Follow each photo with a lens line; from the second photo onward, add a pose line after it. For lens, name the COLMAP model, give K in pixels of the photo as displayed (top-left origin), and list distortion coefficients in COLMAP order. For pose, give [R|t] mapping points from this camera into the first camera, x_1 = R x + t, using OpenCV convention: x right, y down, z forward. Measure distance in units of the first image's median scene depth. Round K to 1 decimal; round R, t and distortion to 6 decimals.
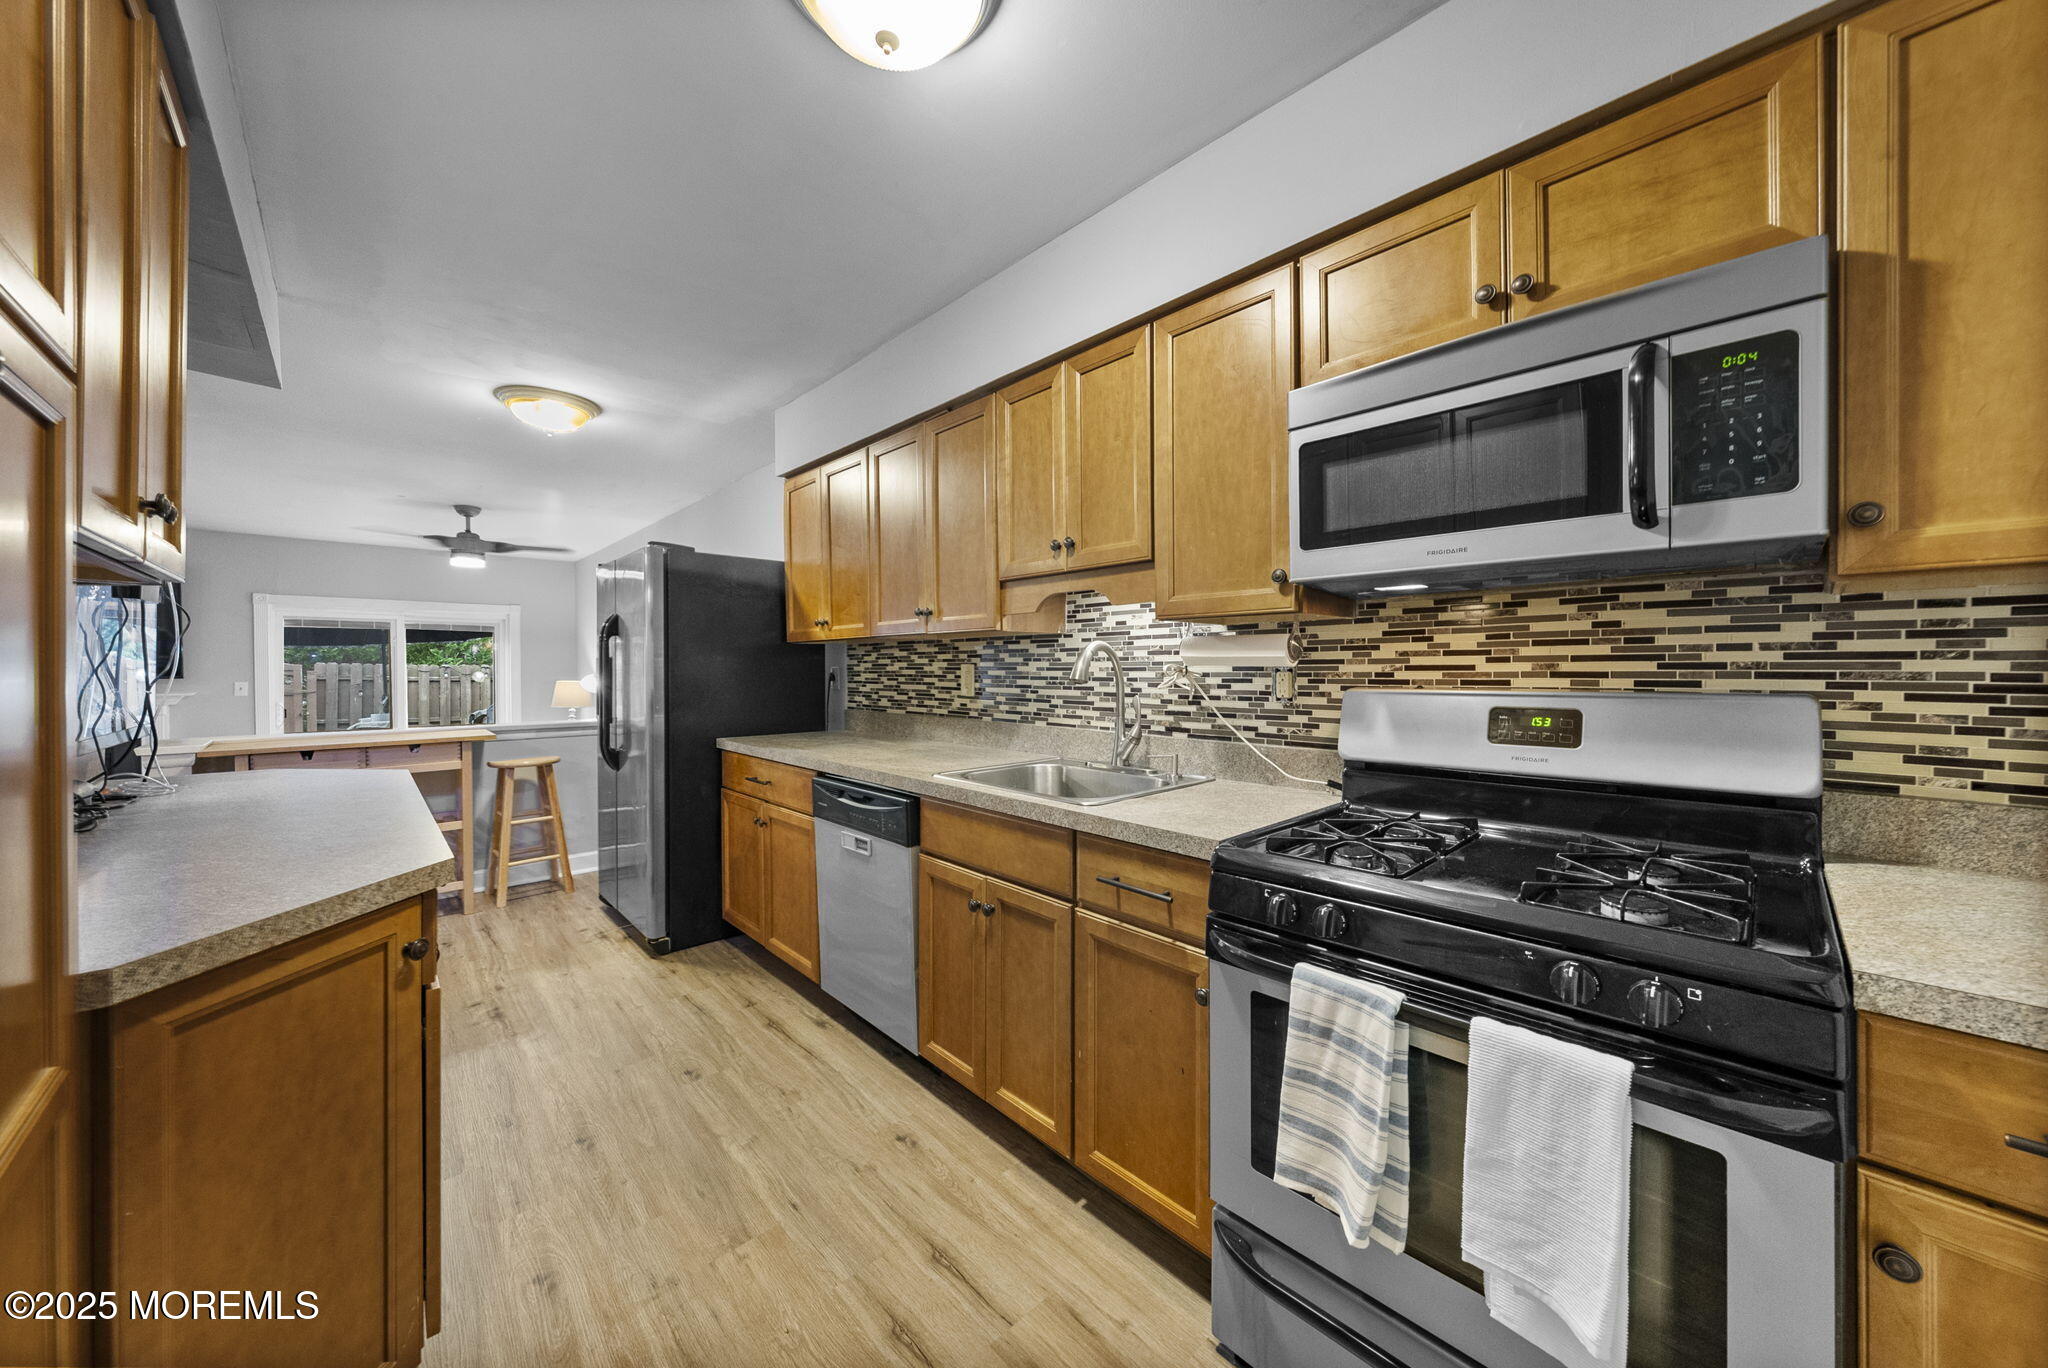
lens RADIAL K [[717.3, 0, 1023.9], [0, 717.3, 669.9], [0, 0, 1]] dist [-0.000913, -0.000026]
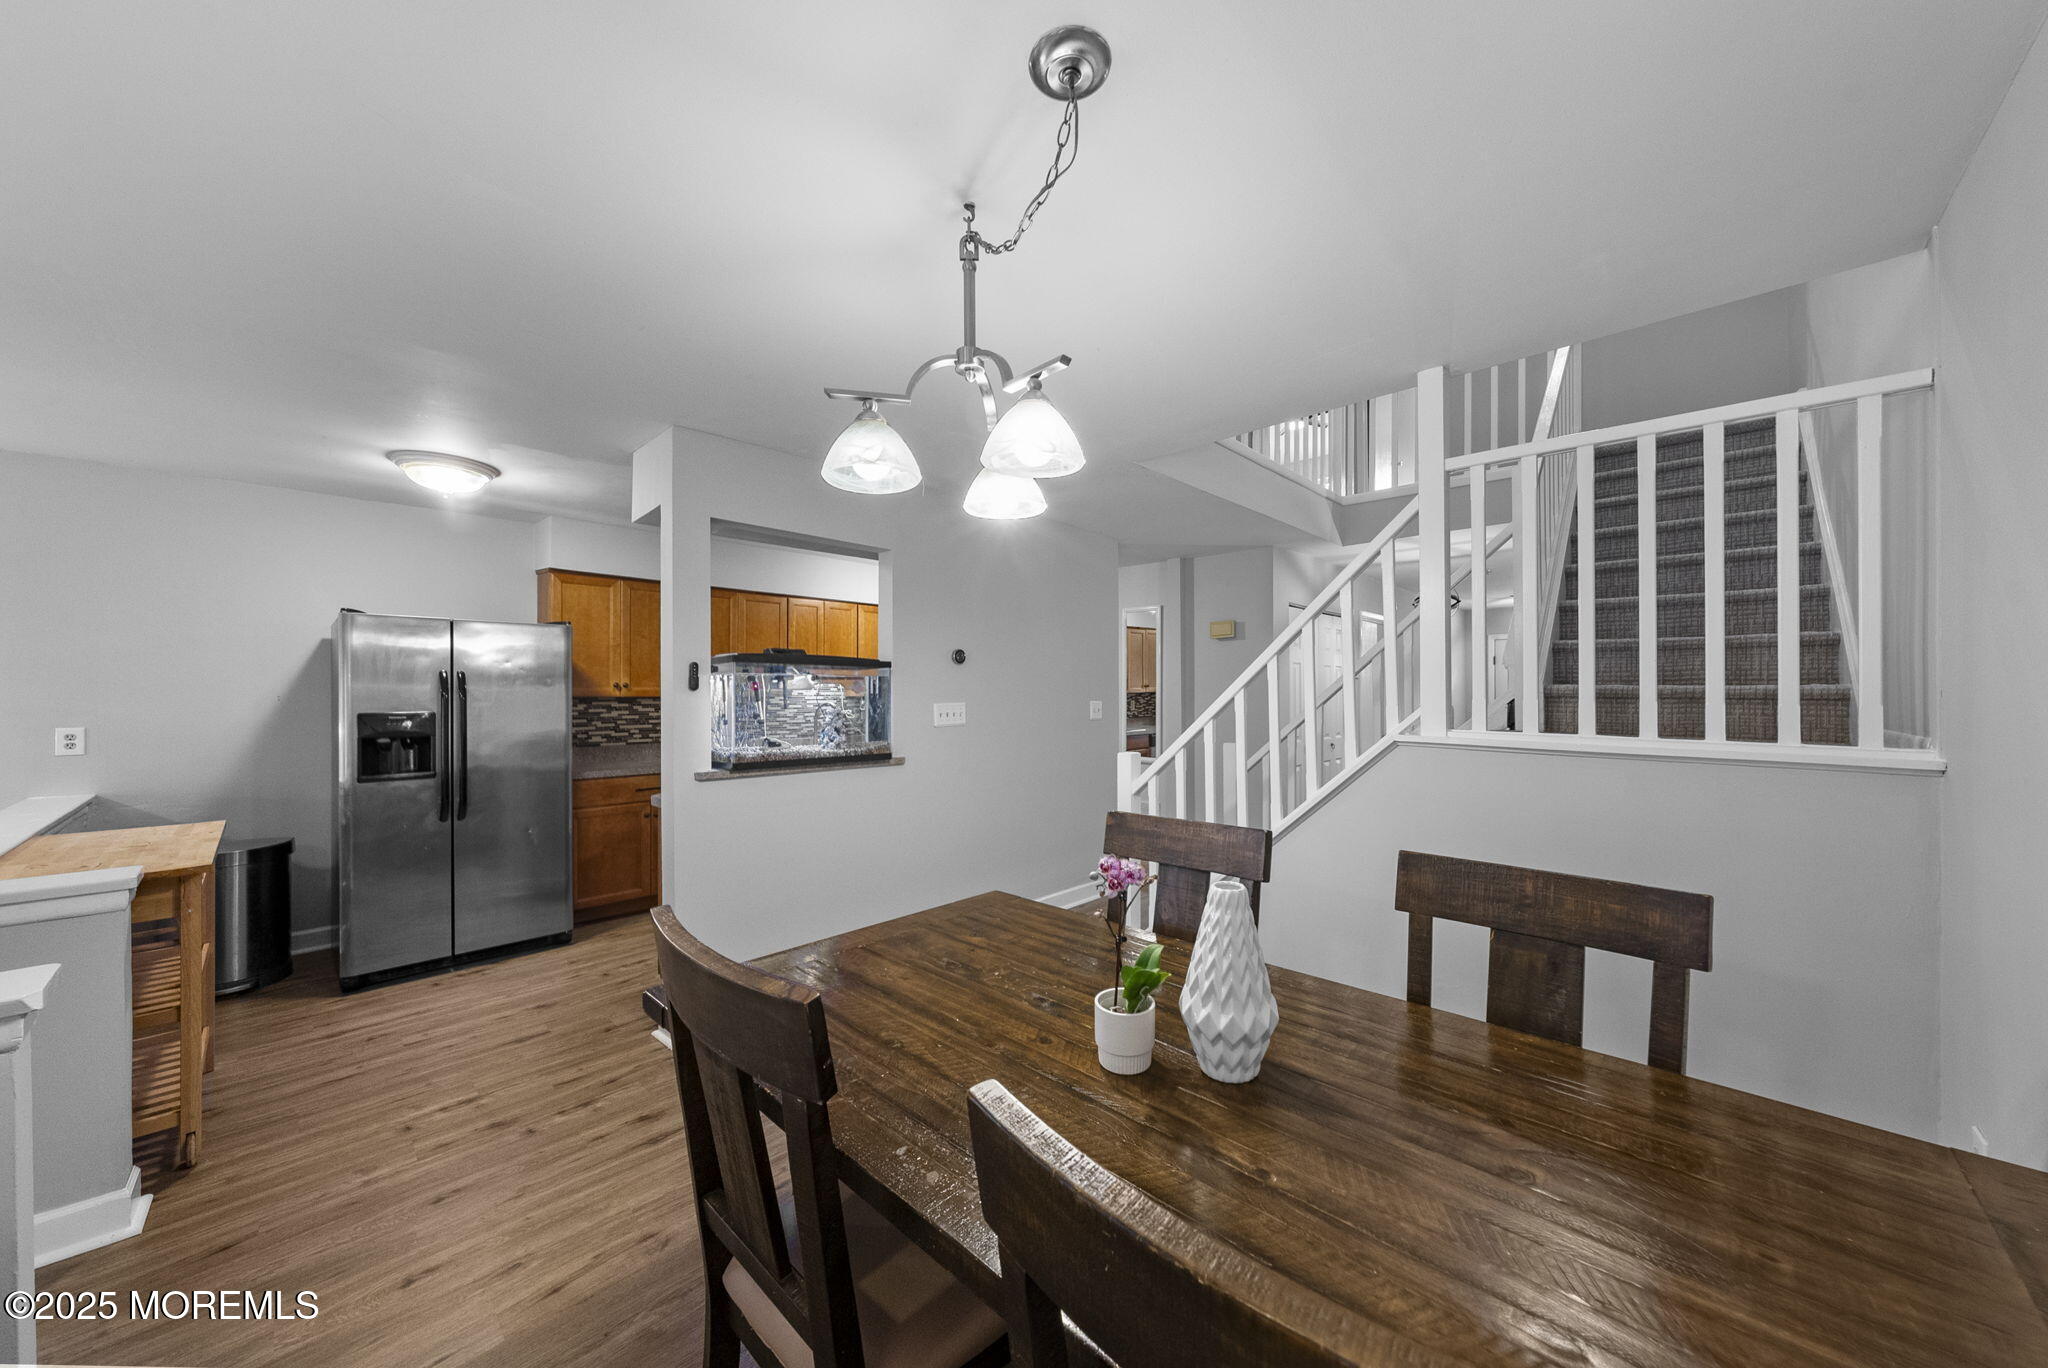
lens RADIAL K [[722.8, 0, 1030.5], [0, 722.8, 698.8], [0, 0, 1]] dist [-0.000177, 0.000031]
pose [[-0.067753, -0.001238, 0.997701, -1.838177], [0.005373, 0.999984, 0.001605, -0.035518], [-0.997688, 0.005470, -0.067746, 0.262048]]
